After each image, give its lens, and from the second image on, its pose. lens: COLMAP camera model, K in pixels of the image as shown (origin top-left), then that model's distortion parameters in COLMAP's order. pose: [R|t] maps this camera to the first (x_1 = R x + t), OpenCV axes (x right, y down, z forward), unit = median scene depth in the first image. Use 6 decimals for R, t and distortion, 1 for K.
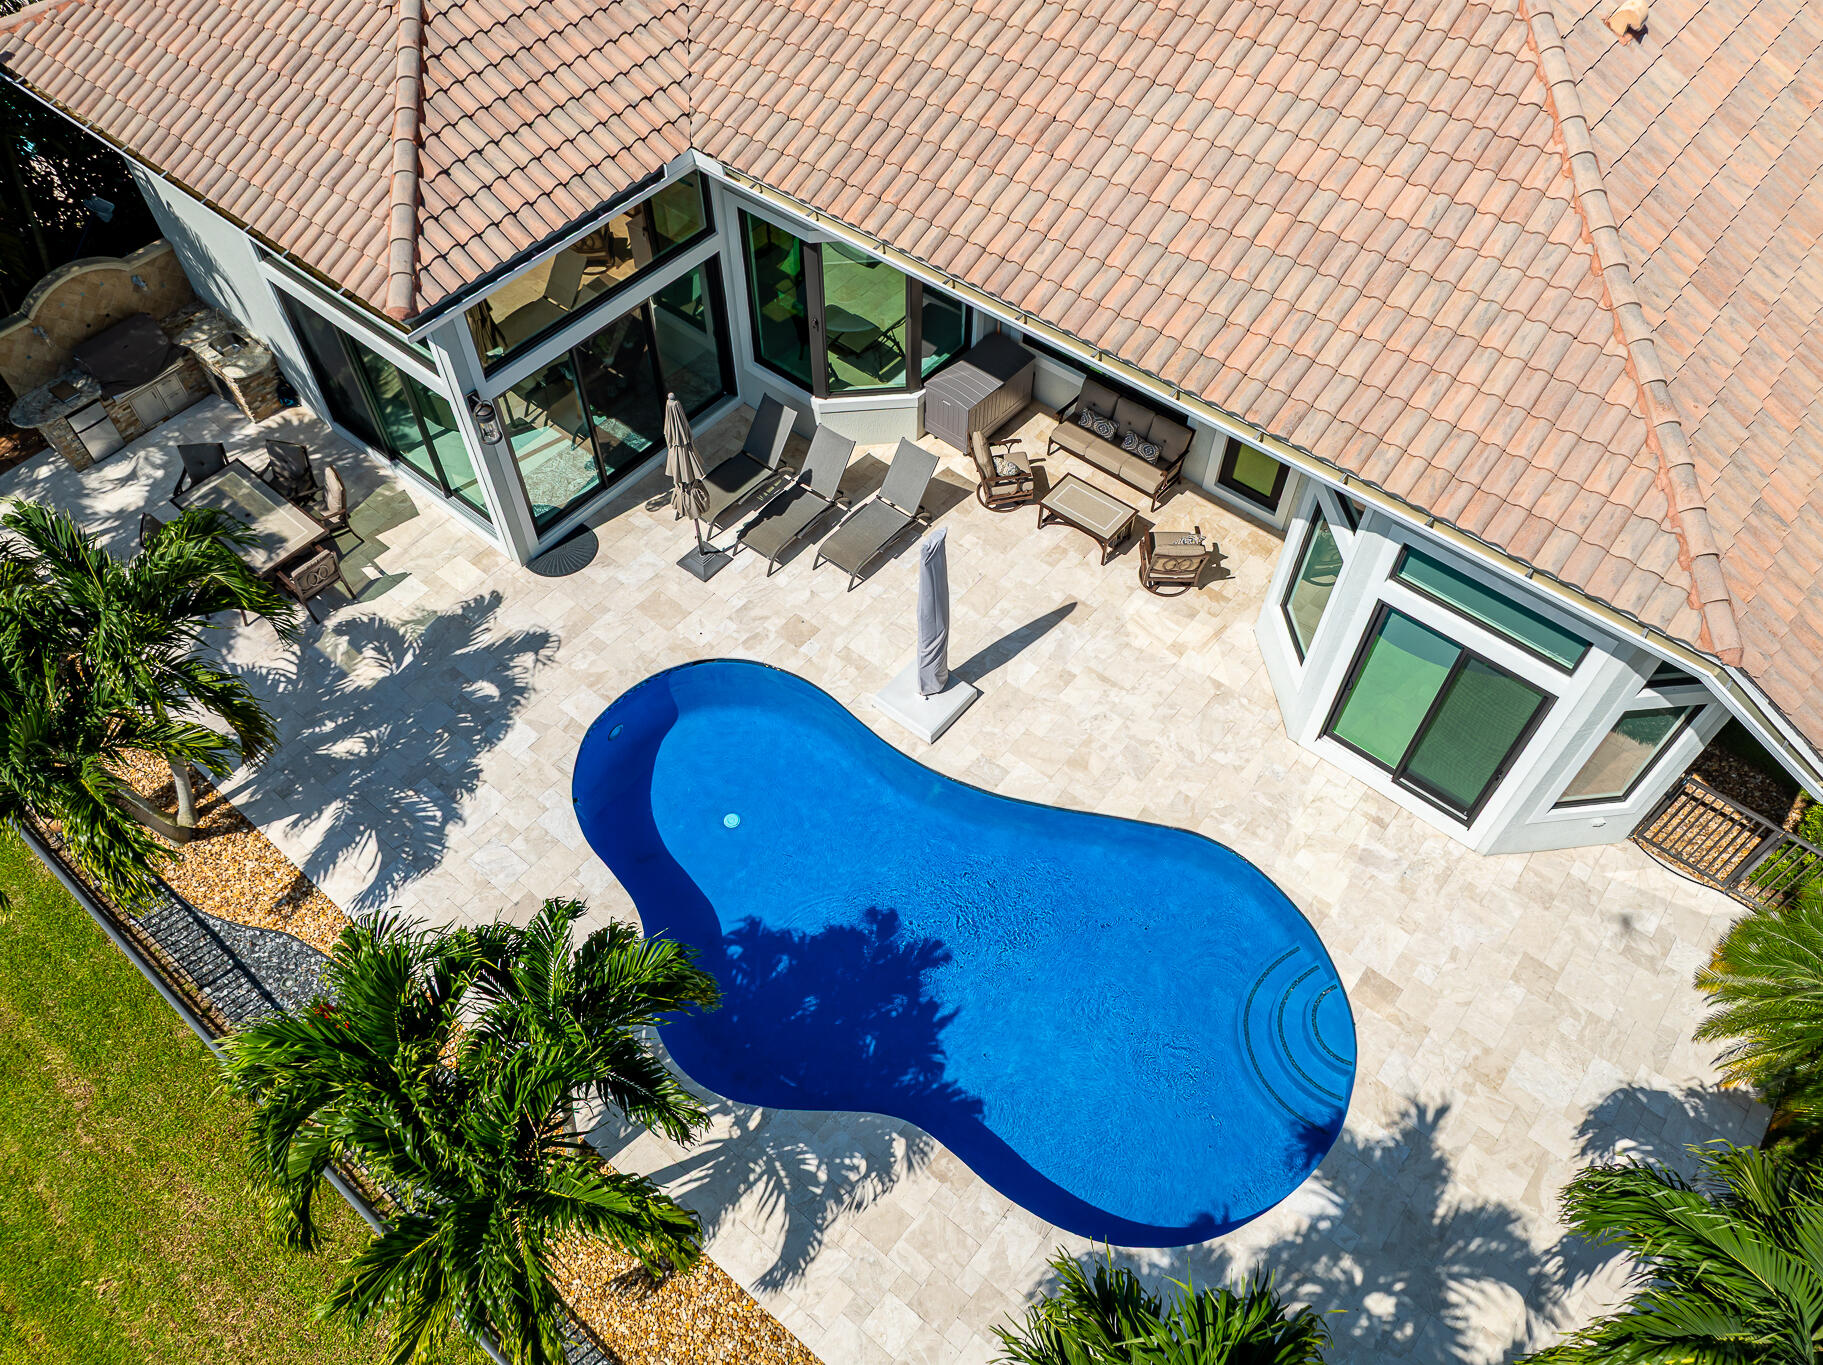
lens RADIAL K [[1302.2, 0, 902.6], [0, 1302.2, 684.9], [0, 0, 1]] dist [-0.044807, 0.006732]
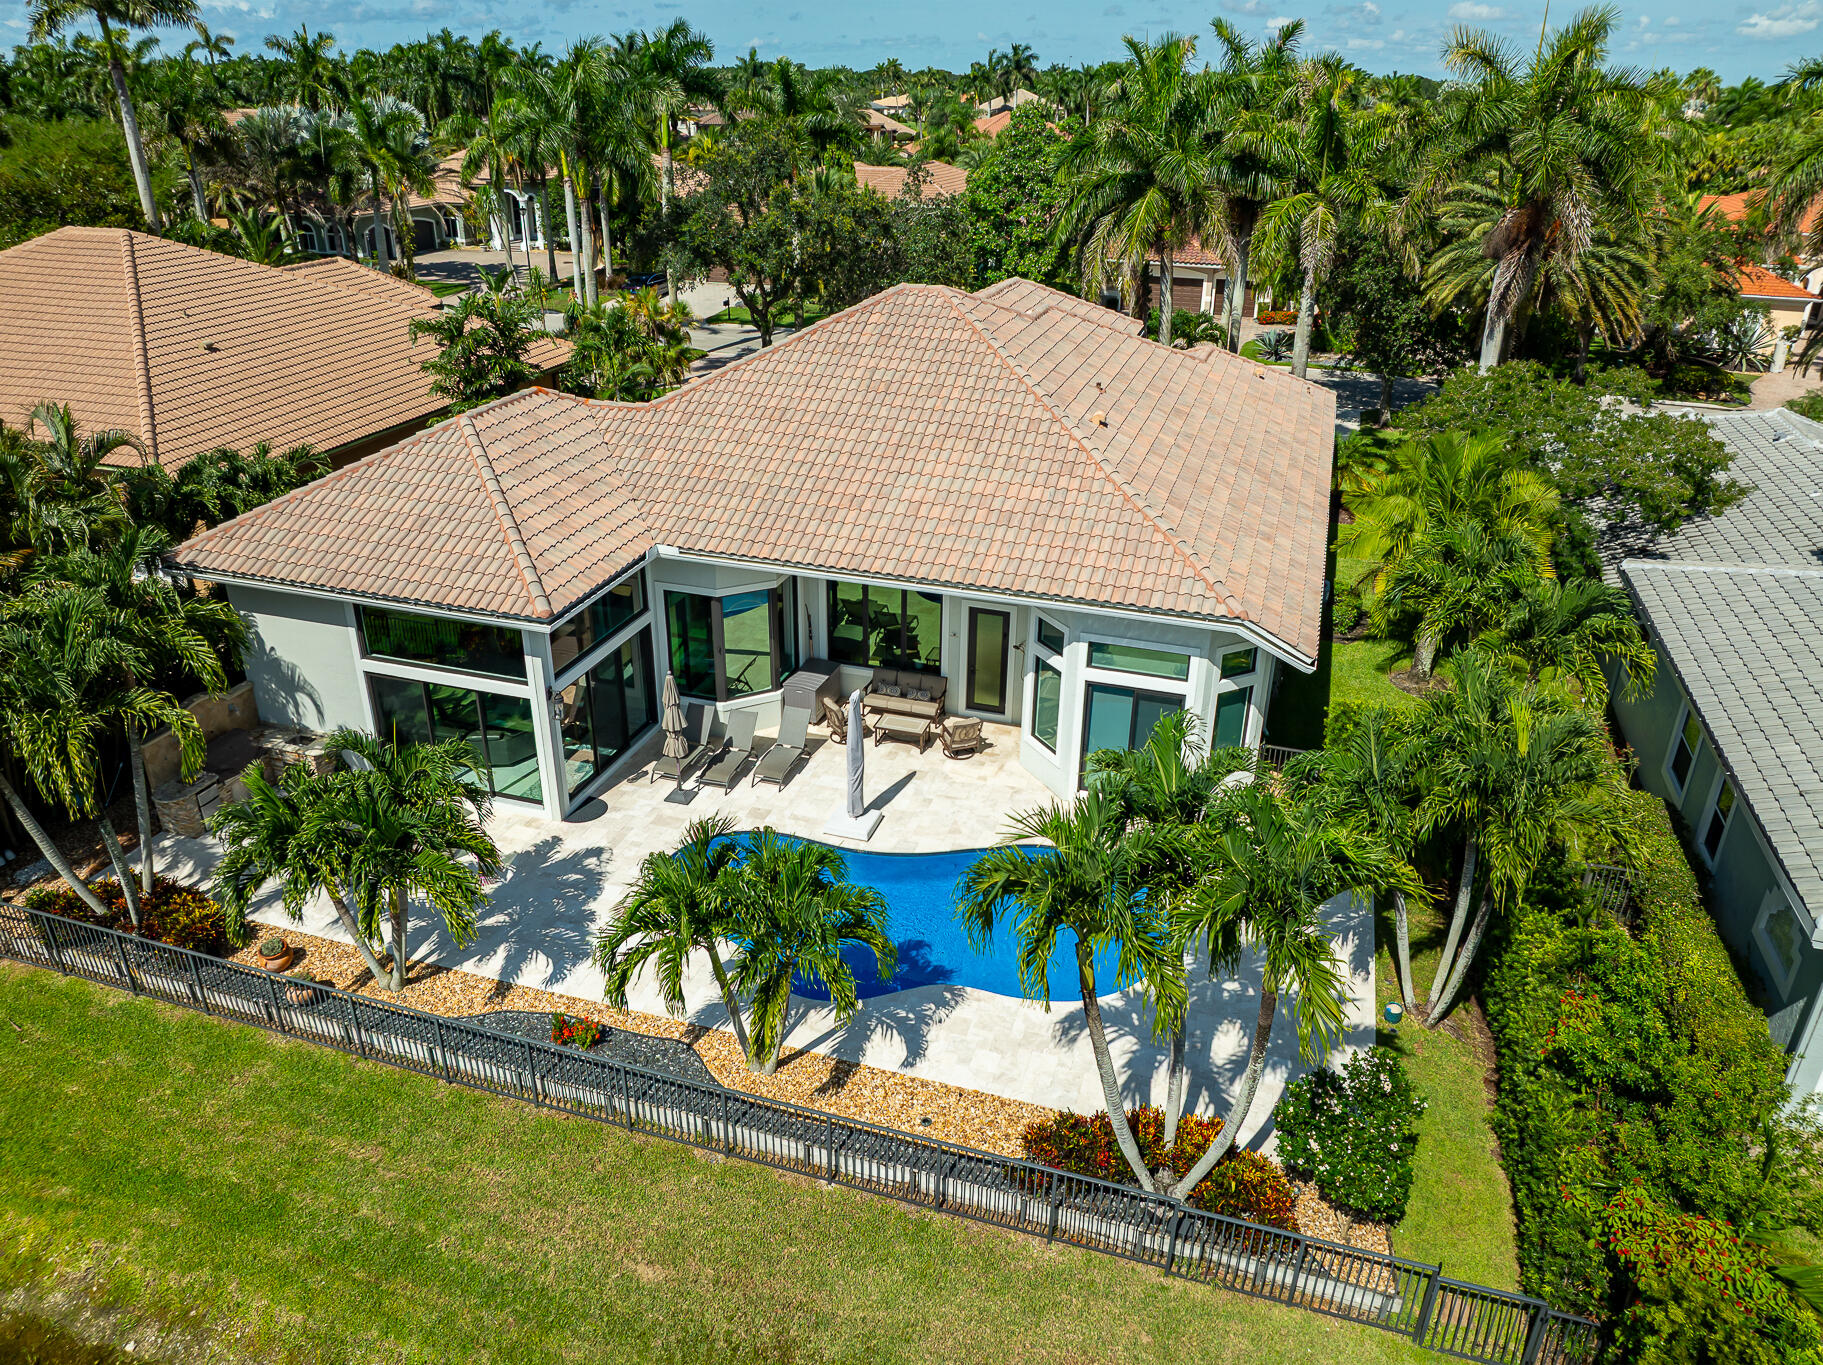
lens RADIAL K [[1302.2, 0, 902.6], [0, 1302.2, 684.9], [0, 0, 1]] dist [-0.044807, 0.006732]
pose [[0.928717, -0.151242, 0.338542, -0.487557], [0.290270, 0.864660, -0.410009, 0.591873], [-0.230714, 0.479050, 0.846925, -0.511058]]
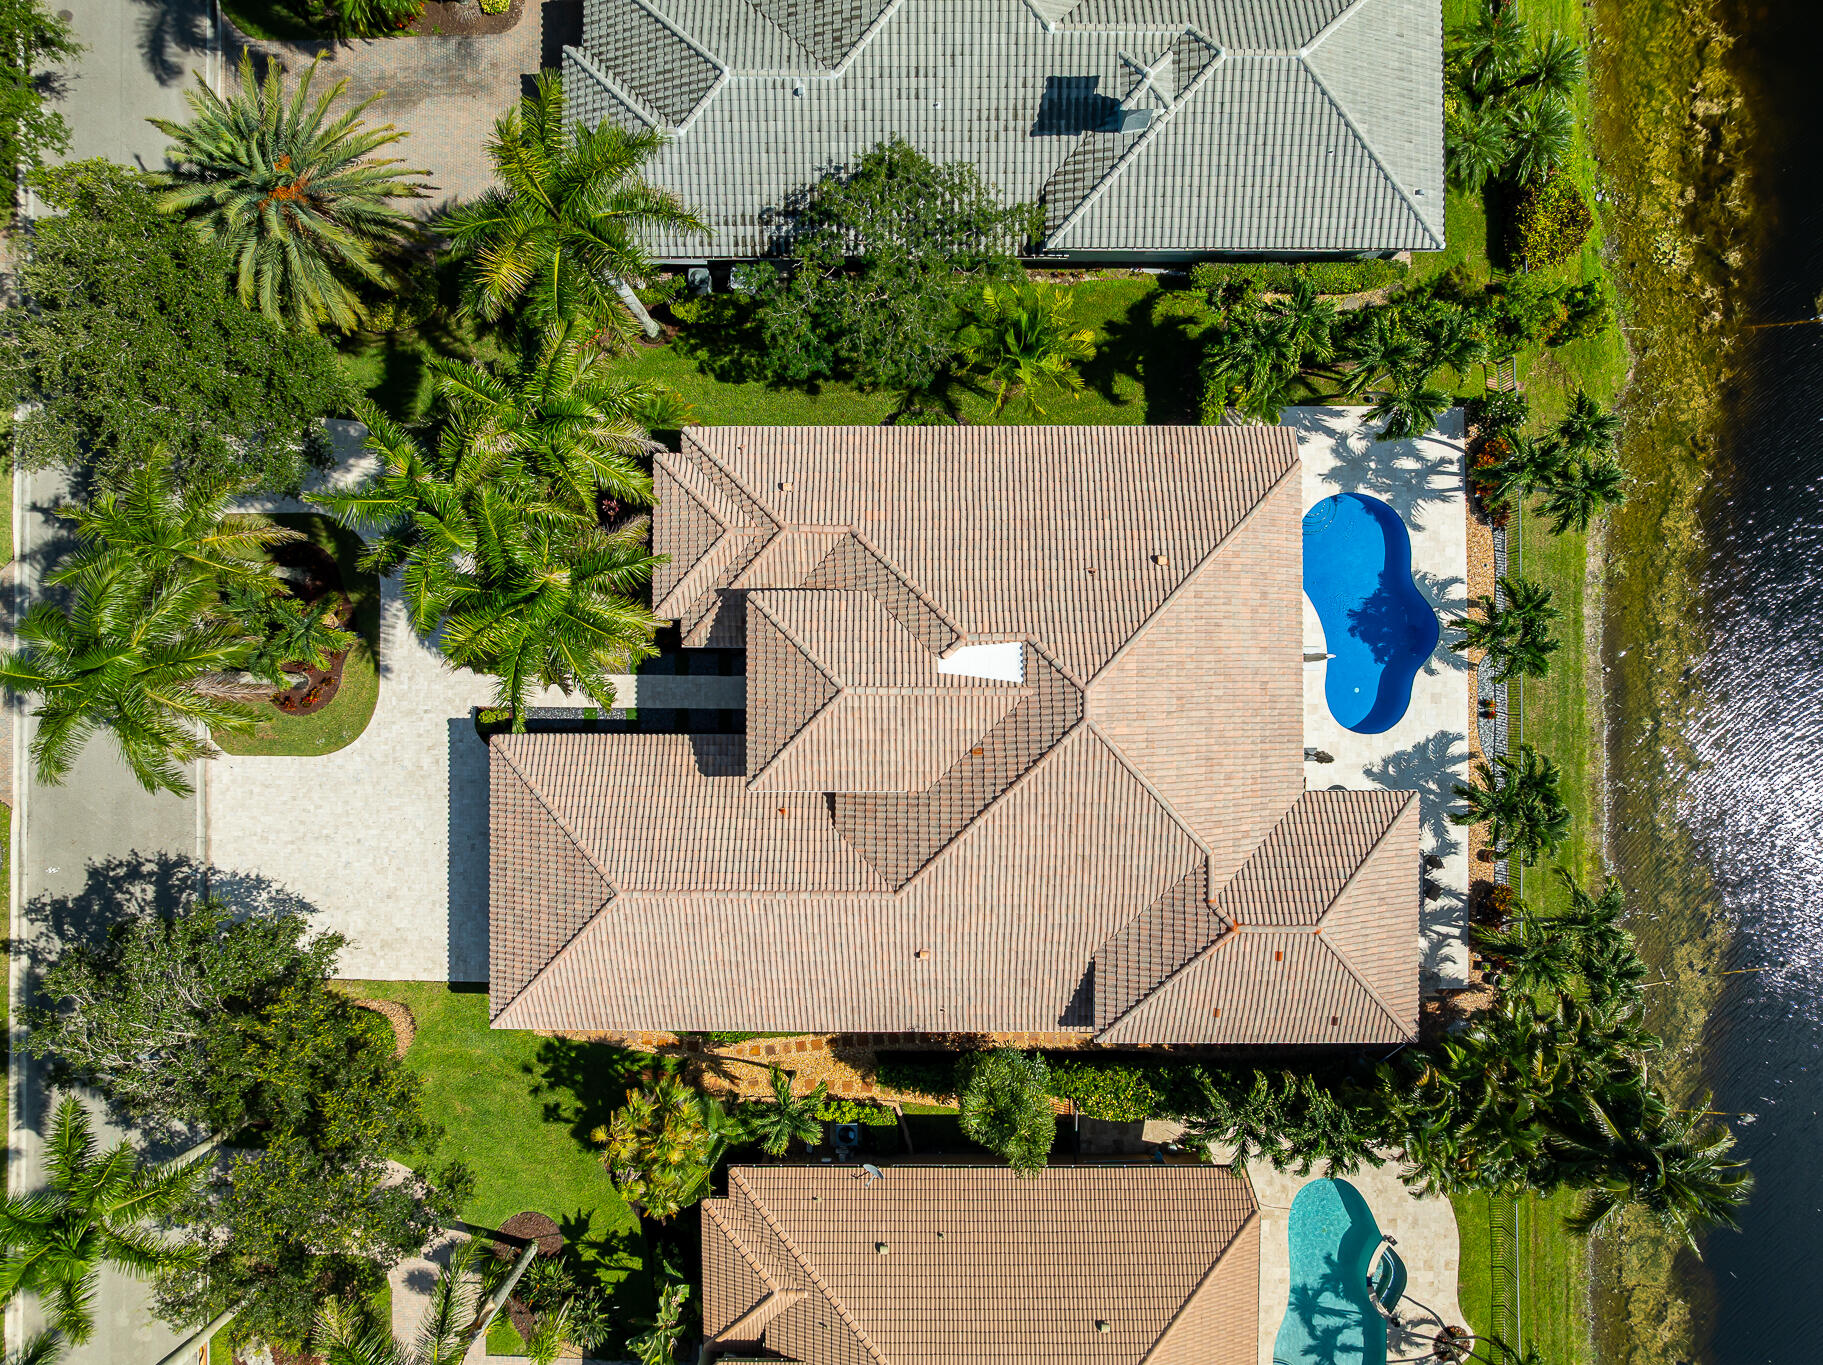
lens RADIAL K [[1302.2, 0, 902.6], [0, 1302.2, 684.9], [0, 0, 1]] dist [-0.044807, 0.006732]
pose [[-0.640421, -0.767627, 0.024703, 0.572212], [0.634222, -0.510435, 0.580705, -2.722536], [-0.433156, 0.387563, 0.813739, -1.237072]]
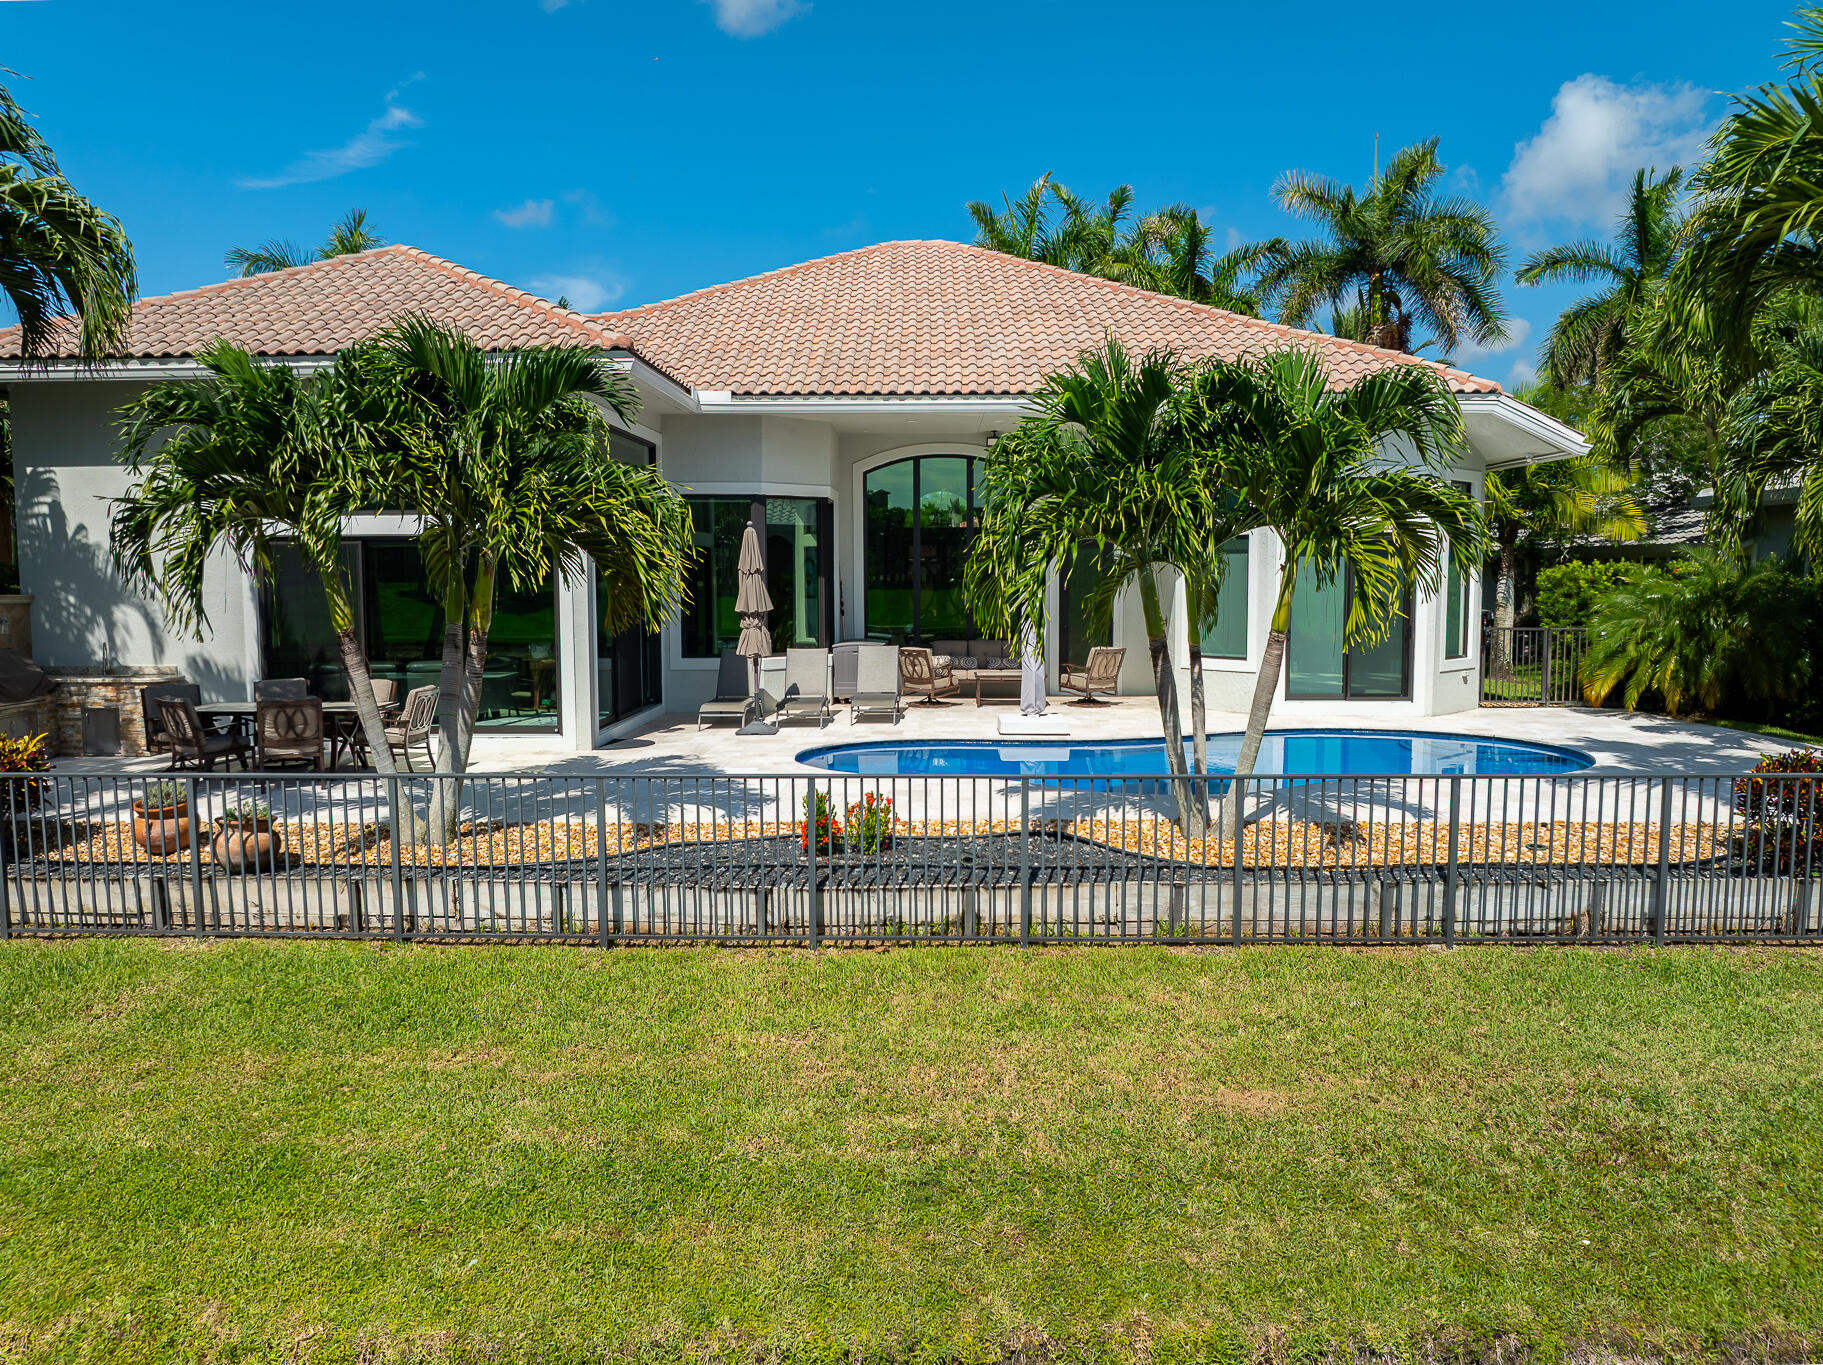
lens RADIAL K [[1329.8, 0, 911.5], [0, 1329.8, 682.5], [0, 0, 1]] dist [-0.040595, 0.001031]
pose [[0.786474, -0.051208, 0.615497, -0.827537], [0.496364, 0.645437, -0.580547, 0.642538], [-0.367536, 0.762095, 0.533037, 0.442530]]
